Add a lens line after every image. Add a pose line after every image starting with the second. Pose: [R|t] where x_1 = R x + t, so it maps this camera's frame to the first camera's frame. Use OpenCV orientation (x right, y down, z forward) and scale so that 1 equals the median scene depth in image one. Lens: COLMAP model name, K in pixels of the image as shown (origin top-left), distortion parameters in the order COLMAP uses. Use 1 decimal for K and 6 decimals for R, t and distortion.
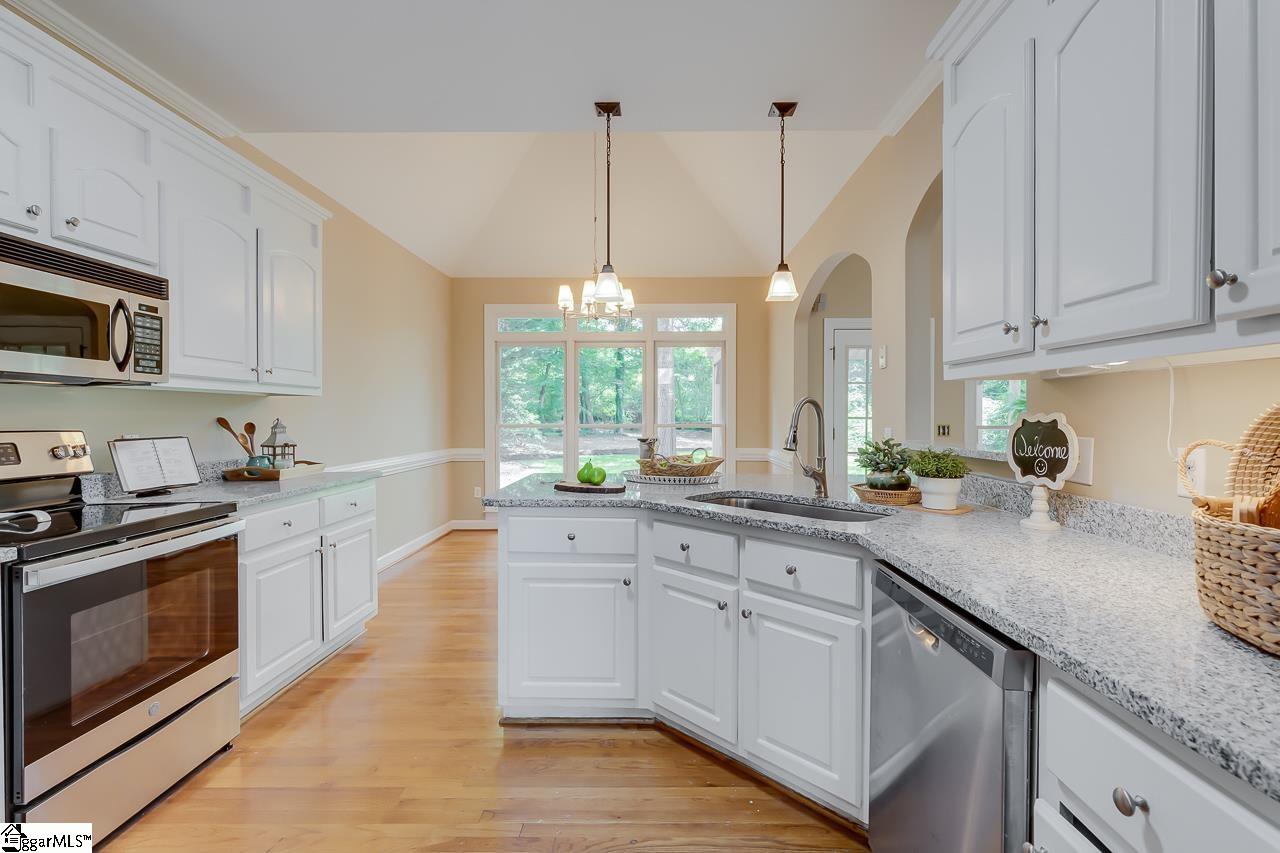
lens RADIAL K [[581.4, 0, 646.8], [0, 581.4, 420.2], [0, 0, 1]] dist [-0.001229, -0.000381]
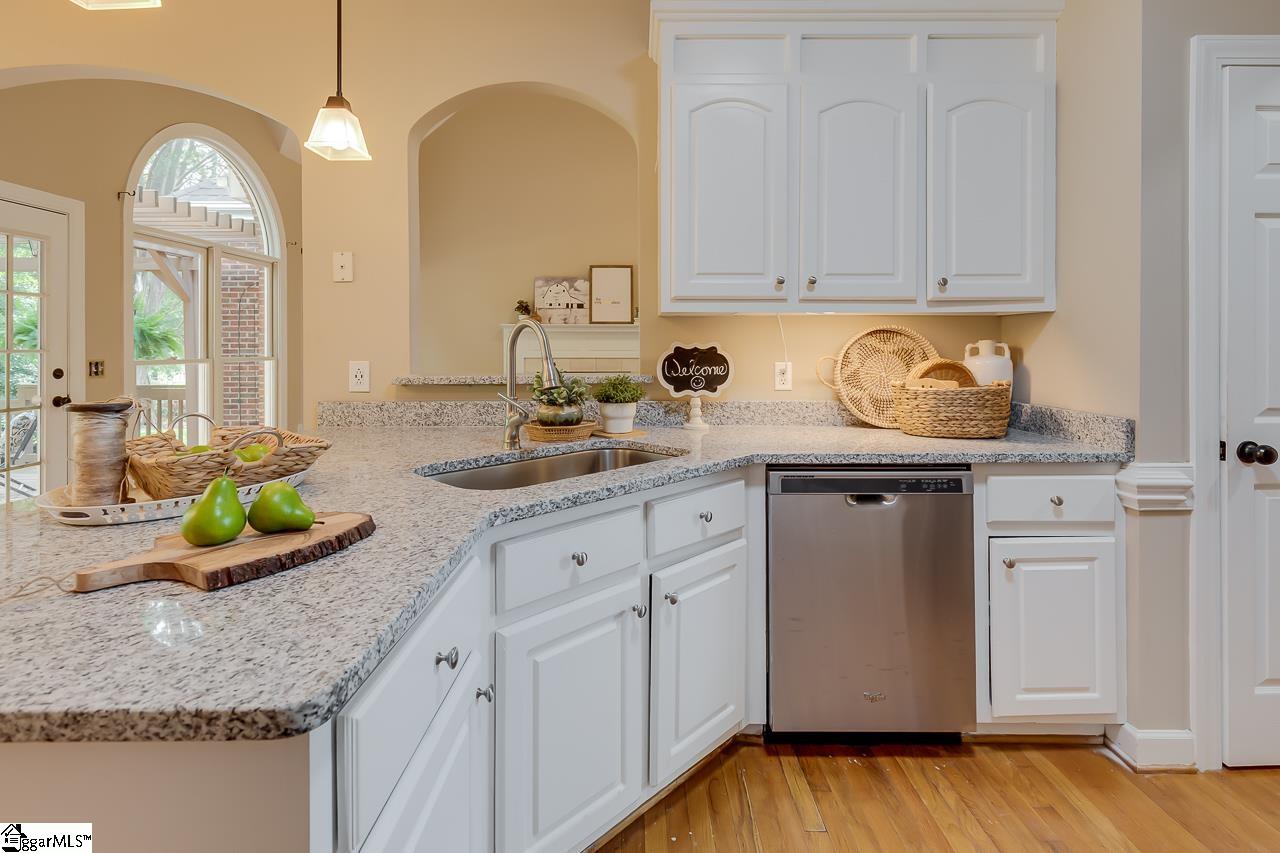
lens RADIAL K [[598.3, 0, 642.5], [0, 598.3, 349.4], [0, 0, 1]] dist [0.002960, 0.000443]
pose [[-0.023241, -0.002276, 0.999727, -0.632639], [0.010947, 0.999937, 0.002531, 0.000017], [-0.999670, 0.011003, -0.023214, 1.075999]]
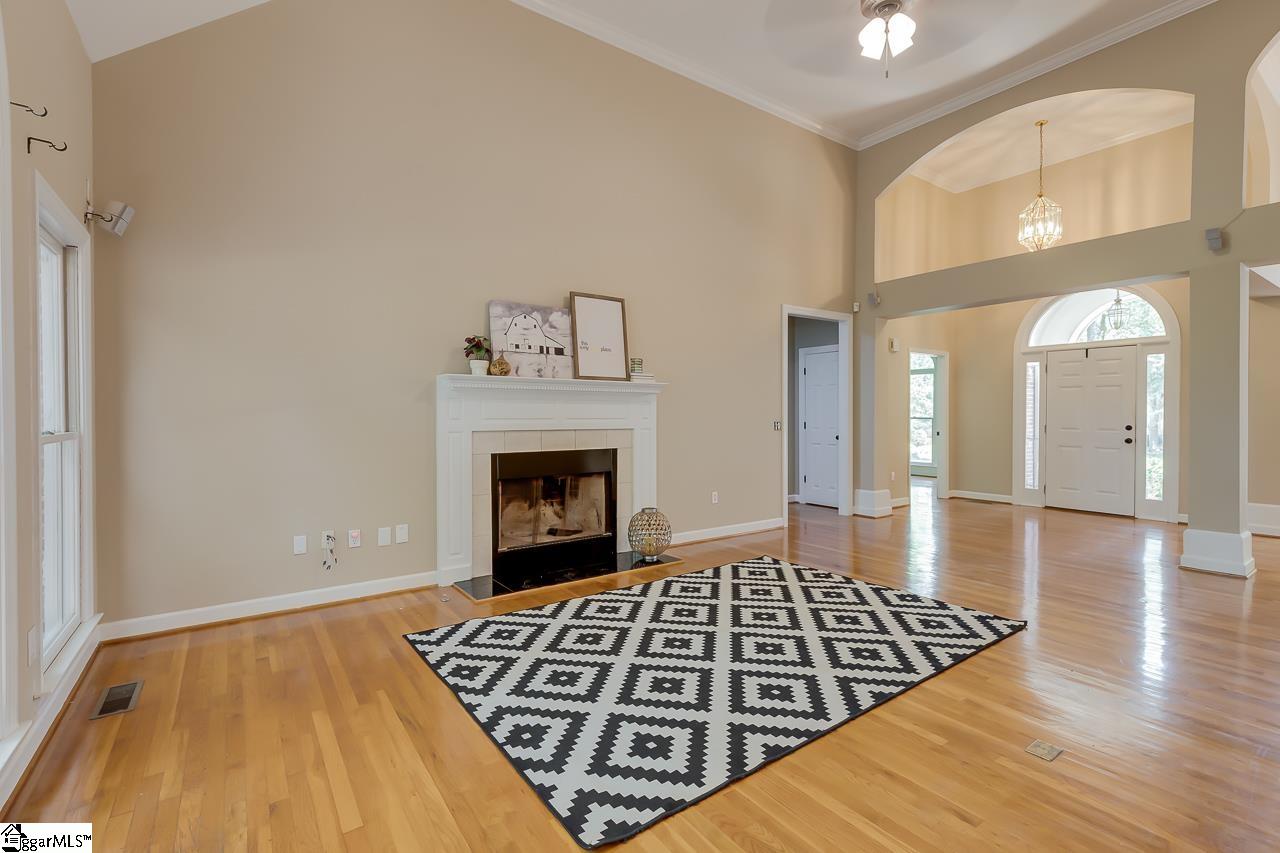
lens RADIAL K [[578.1, 0, 640.0], [0, 578.1, 426.5], [0, 0, 1]] dist [0.000926, -0.000029]
pose [[-0.588090, -0.019781, 0.808554, 1.084401], [0.006757, 0.999546, 0.029369, -0.025867], [-0.808767, 0.022735, -0.587689, 2.607299]]
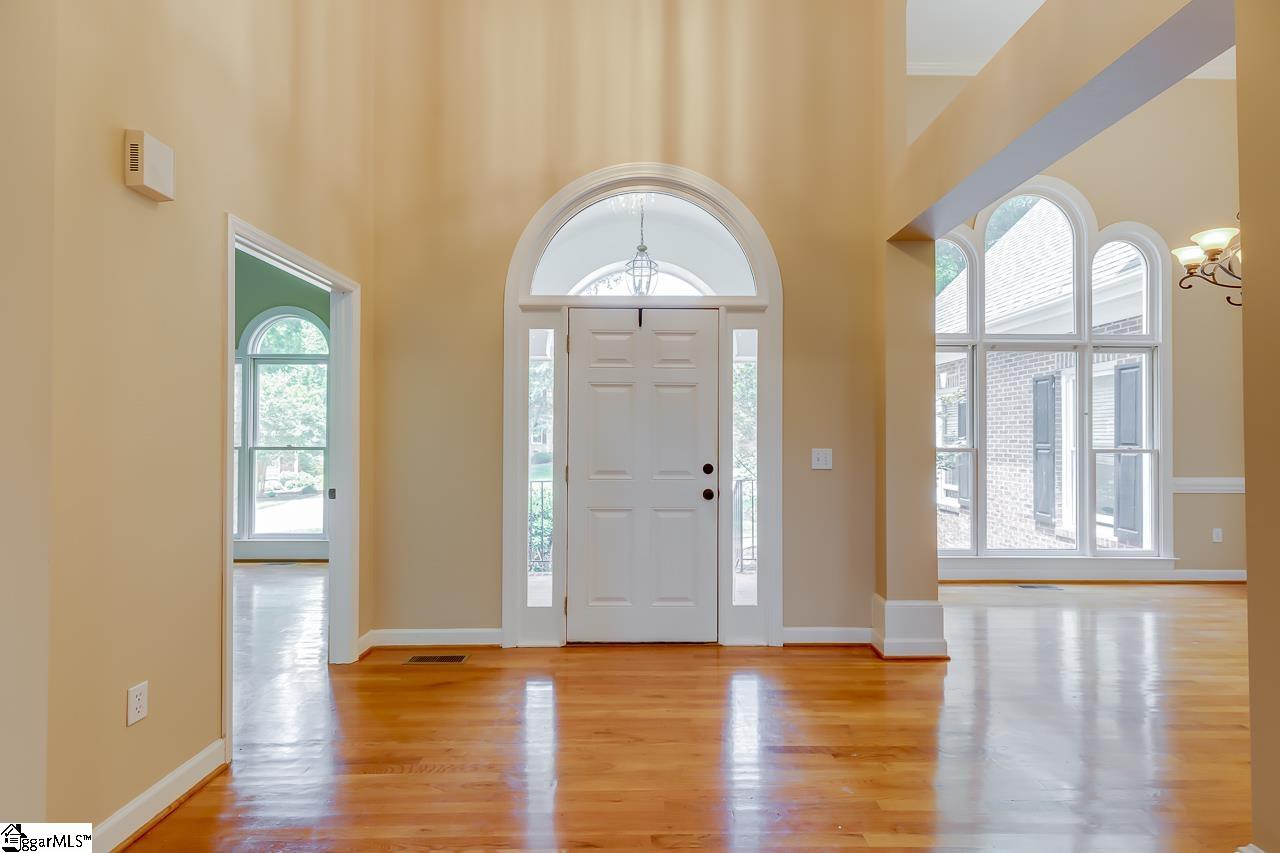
lens RADIAL K [[578.1, 0, 640.0], [0, 578.1, 426.5], [0, 0, 1]] dist [0.000926, -0.000029]
pose [[-0.999908, -0.001351, -0.013513, 2.498521], [-0.001342, 0.999999, -0.000617, -0.025241], [0.013514, -0.000599, -0.999909, -0.232472]]
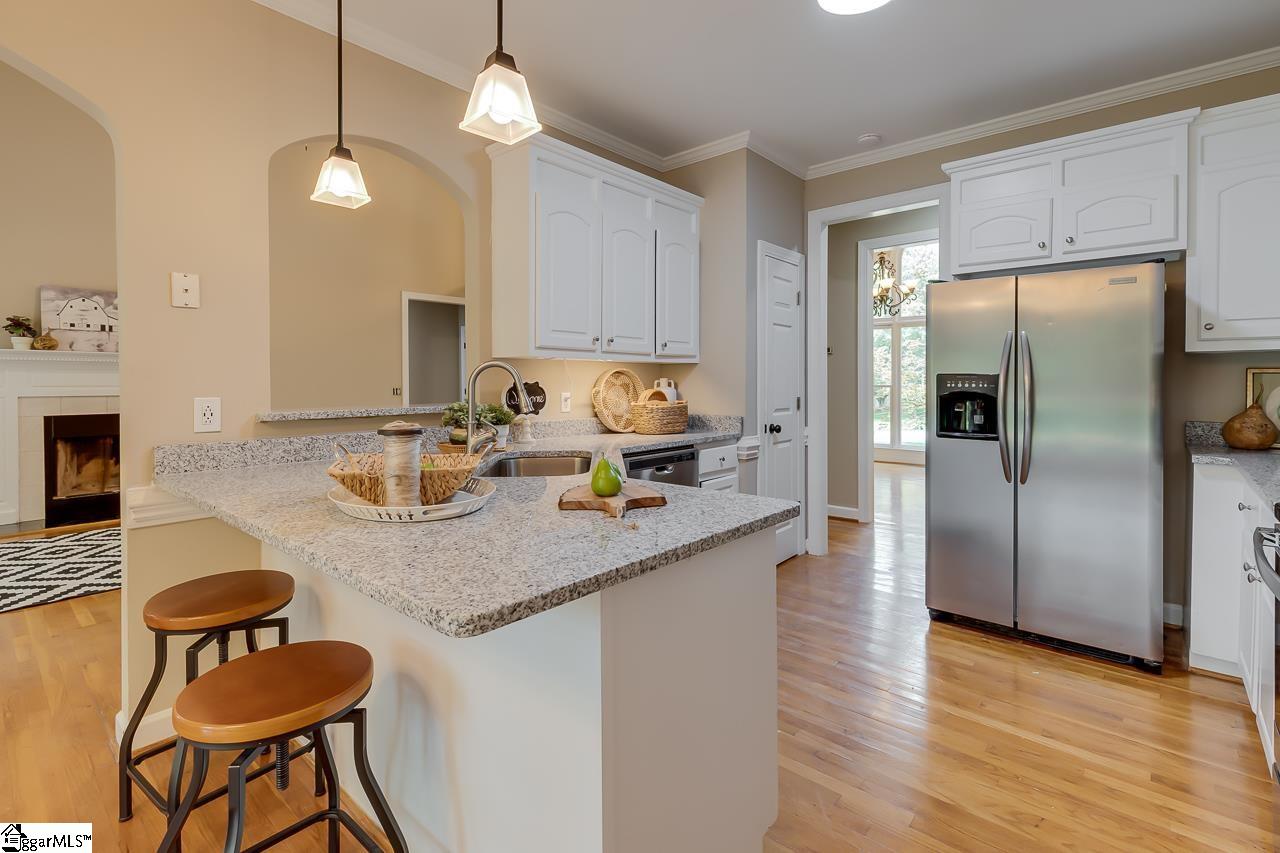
lens RADIAL K [[584.5, 0, 647.0], [0, 584.5, 386.9], [0, 0, 1]] dist [0.001857, -0.000078]
pose [[-0.766547, -0.004234, 0.642175, -0.705227], [0.007840, 0.999842, 0.015950, -0.010454], [-0.642141, 0.017261, -0.766392, 1.992111]]
